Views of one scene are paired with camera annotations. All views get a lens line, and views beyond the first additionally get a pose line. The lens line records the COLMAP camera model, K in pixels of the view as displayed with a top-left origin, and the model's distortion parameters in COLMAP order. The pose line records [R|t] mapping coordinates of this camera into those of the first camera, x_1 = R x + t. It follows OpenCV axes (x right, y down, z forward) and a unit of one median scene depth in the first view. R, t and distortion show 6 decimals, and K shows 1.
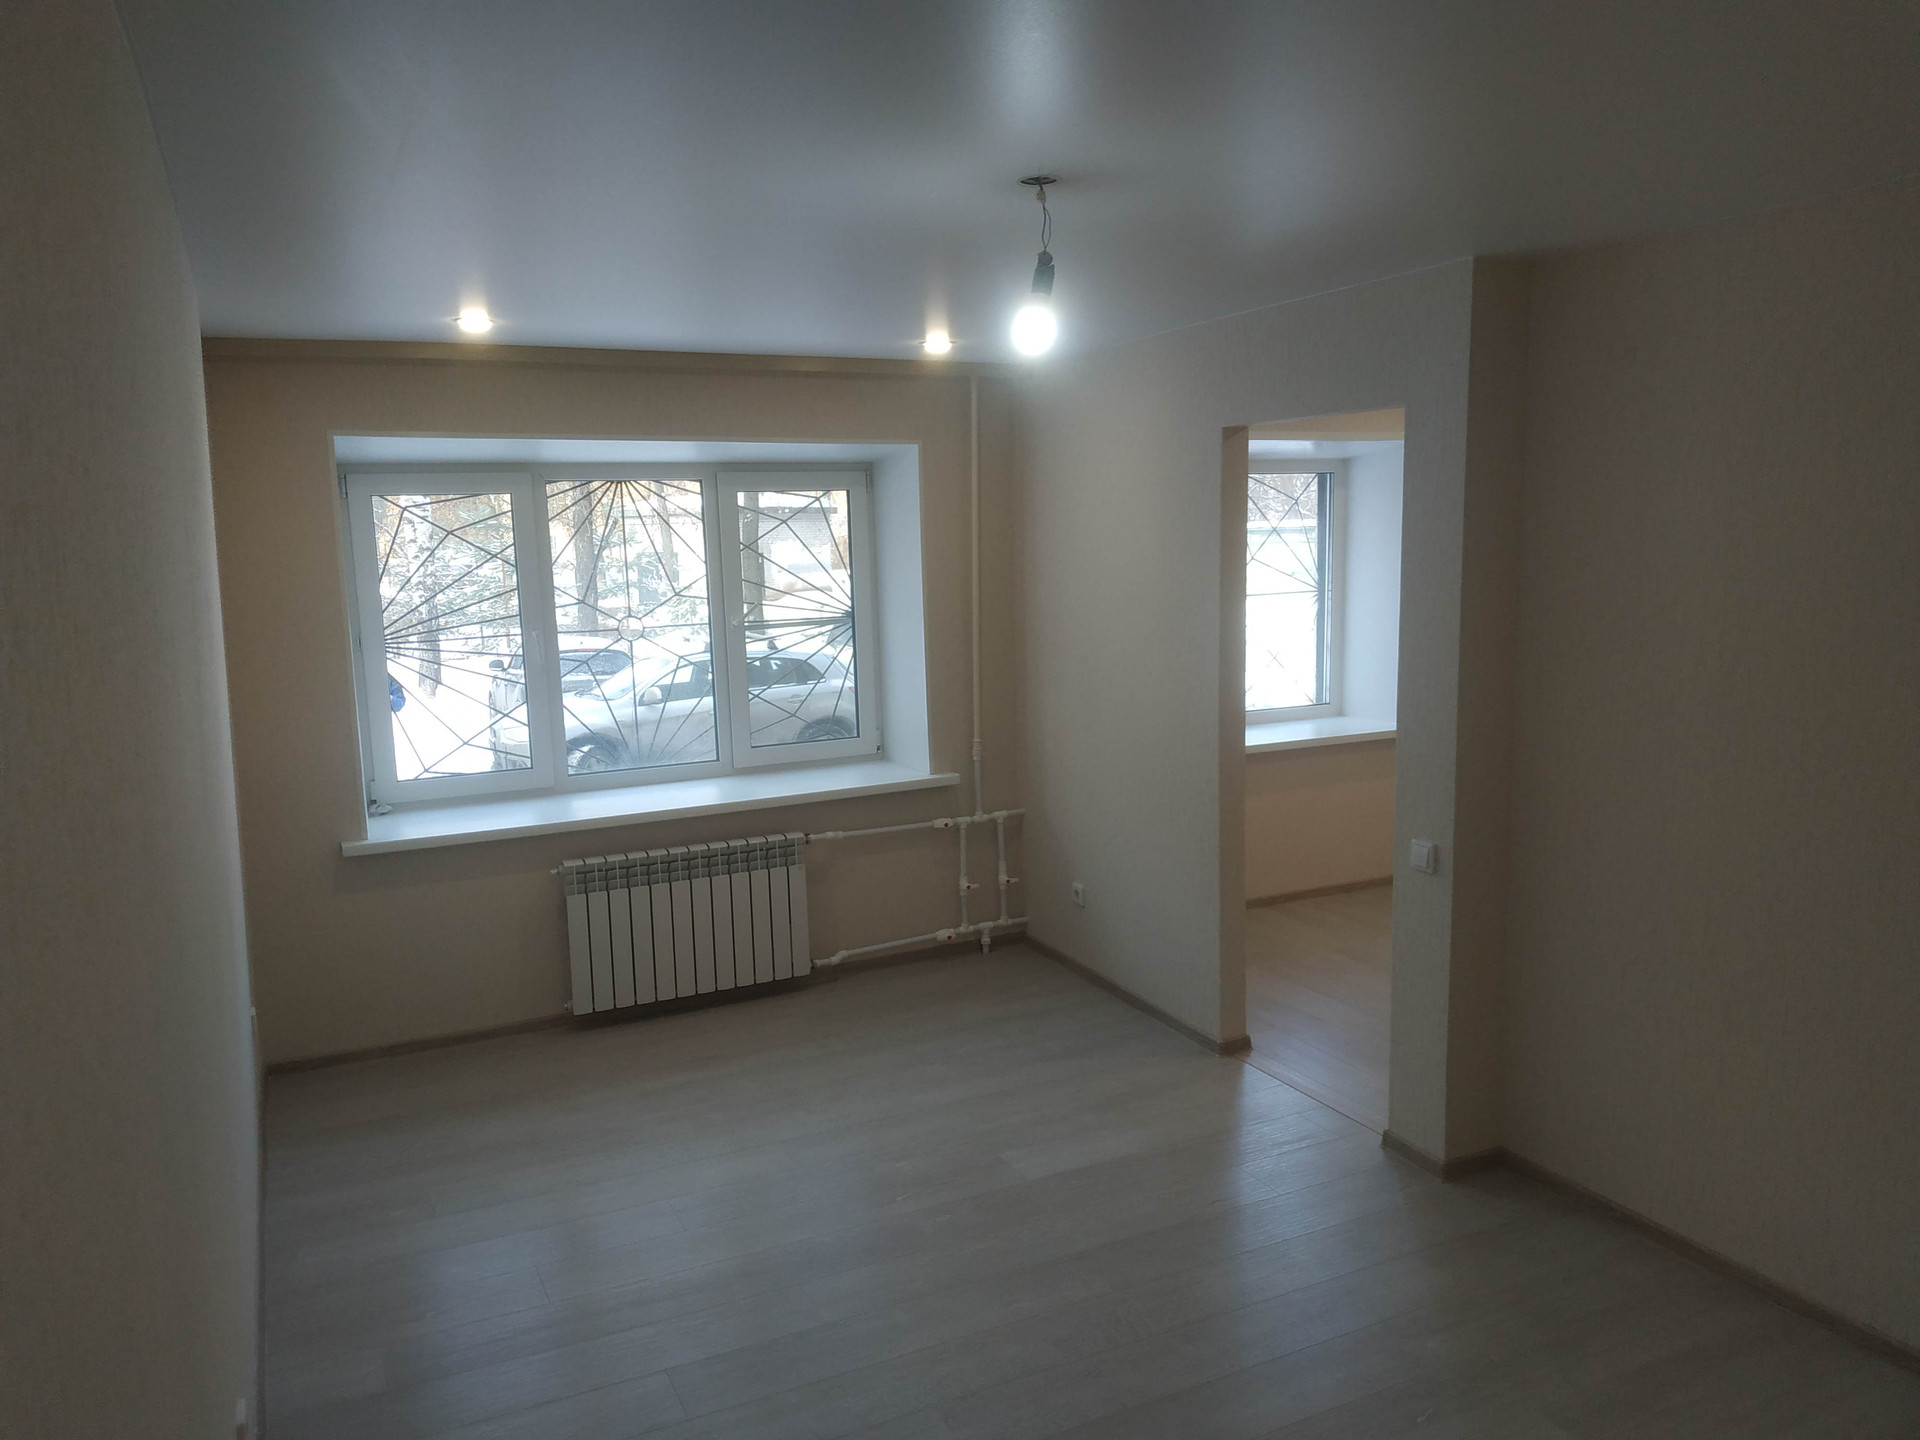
lens RADIAL K [[1442.8, 0, 960.6], [0, 1442.8, 753.5], [0, 0, 1]] dist [-0.000910, -0.001537]
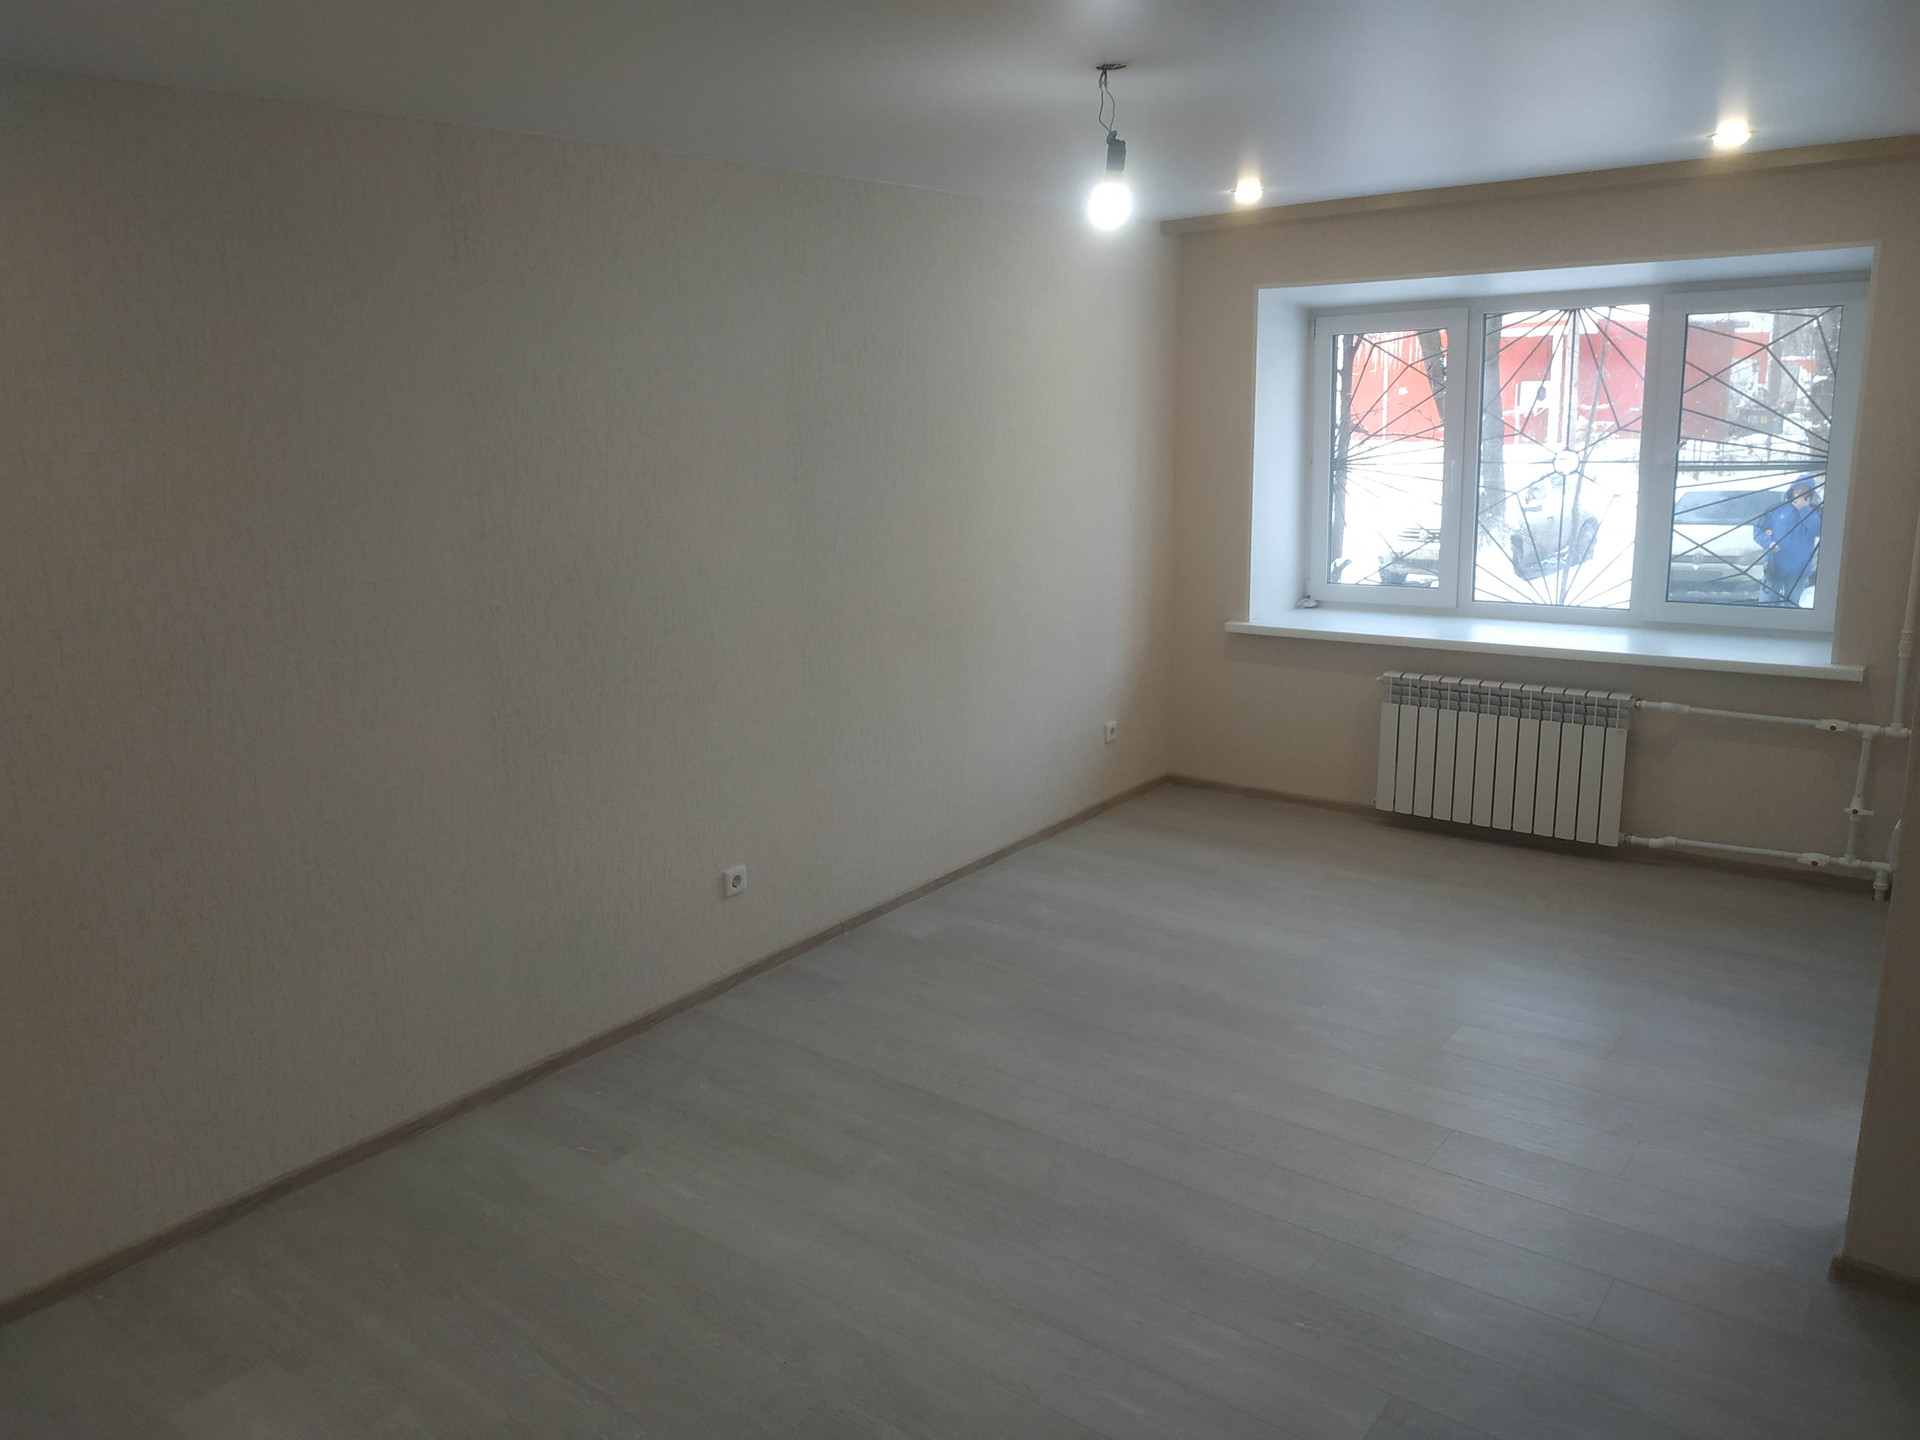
lens RADIAL K [[1403.1, 0, 962.5], [0, 1403.1, 716.5], [0, 0, 1]] dist [0.003779, -0.001837]
pose [[0.405619, 0.218009, -0.887663, 0.508073], [-0.110586, 0.975711, 0.189101, -0.054034], [0.907328, 0.021460, 0.419876, 0.232093]]
